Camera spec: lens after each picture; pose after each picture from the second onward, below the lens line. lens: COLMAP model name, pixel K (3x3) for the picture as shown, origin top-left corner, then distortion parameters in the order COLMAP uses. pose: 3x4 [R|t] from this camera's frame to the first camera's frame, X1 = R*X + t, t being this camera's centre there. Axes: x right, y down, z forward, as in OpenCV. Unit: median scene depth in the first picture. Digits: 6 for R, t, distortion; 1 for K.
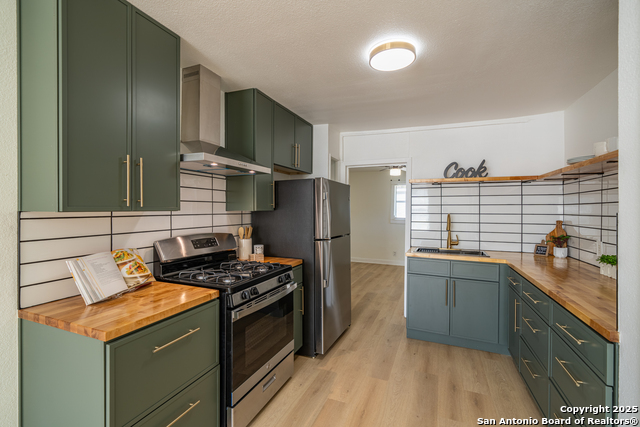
lens RADIAL K [[288.0, 0, 322.7], [0, 288.0, 211.9], [0, 0, 1]] dist [-0.000645, -0.000420]
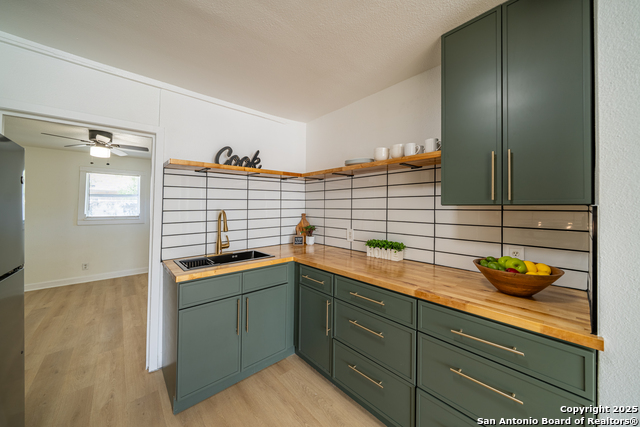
lens RADIAL K [[229.6, 0, 316.3], [0, 229.6, 198.0], [0, 0, 1]] dist [-0.009385, 0.000824]
pose [[0.446597, 0.023778, 0.894419, -0.014730], [0.013117, 0.999365, -0.033118, -0.001940], [-0.894639, 0.026523, 0.446002, 0.544173]]
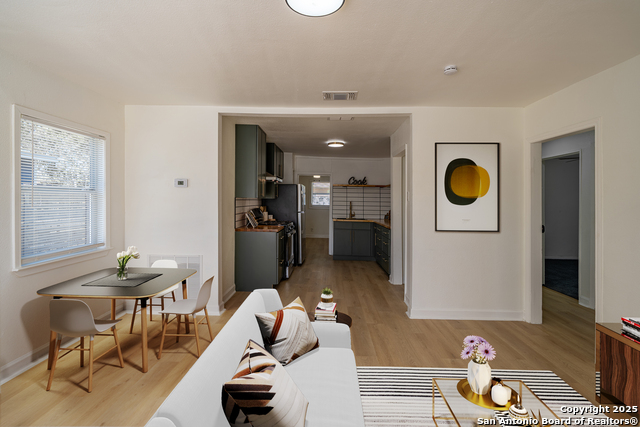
lens RADIAL K [[312.3, 0, 329.5], [0, 312.3, 194.8], [0, 0, 1]] dist [0.002318, -0.001311]
pose [[0.924219, 0.018244, 0.381428, -0.653126], [-0.009138, 0.999629, -0.025673, 0.022238], [-0.381754, 0.020242, 0.924042, -1.192836]]
